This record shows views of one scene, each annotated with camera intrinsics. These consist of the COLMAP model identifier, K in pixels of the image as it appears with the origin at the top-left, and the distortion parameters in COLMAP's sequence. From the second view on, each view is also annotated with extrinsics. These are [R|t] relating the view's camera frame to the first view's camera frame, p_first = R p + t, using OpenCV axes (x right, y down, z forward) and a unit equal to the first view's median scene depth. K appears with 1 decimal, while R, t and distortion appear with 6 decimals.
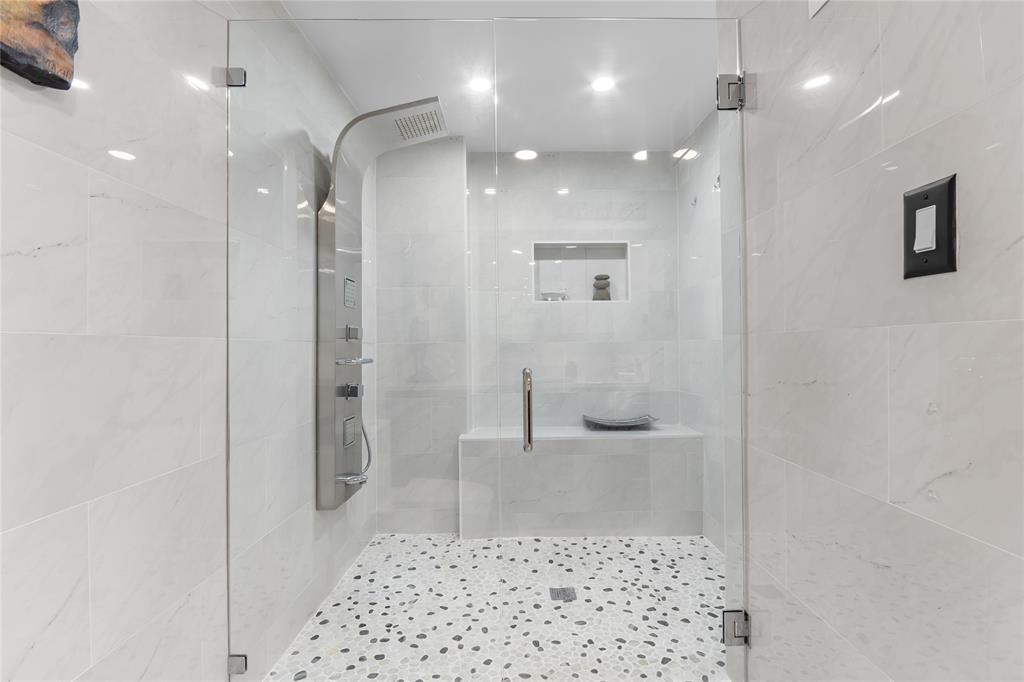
lens RADIAL K [[462.5, 0, 514.3], [0, 462.5, 337.9], [0, 0, 1]] dist [0.005853, -0.008982]
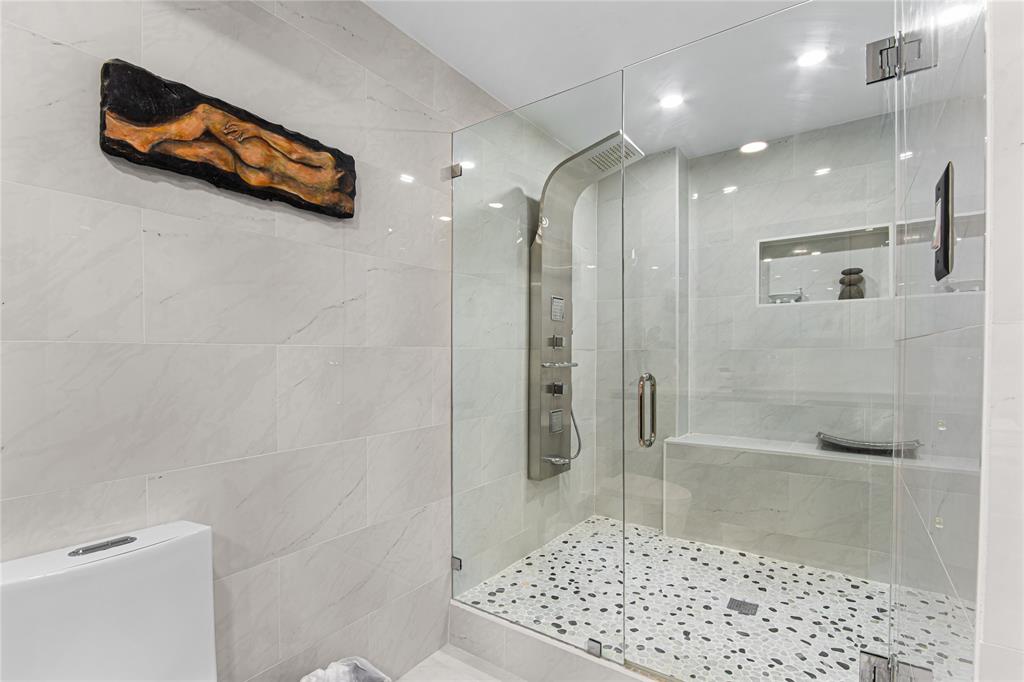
lens RADIAL K [[462.5, 0, 509.4], [0, 462.5, 351.3], [0, 0, 1]] dist [0.005853, -0.008982]
pose [[0.811057, 0.002877, -0.584959, 0.245442], [0.007393, 0.999858, 0.015168, -0.004870], [0.584920, -0.016627, 0.810921, -0.065013]]
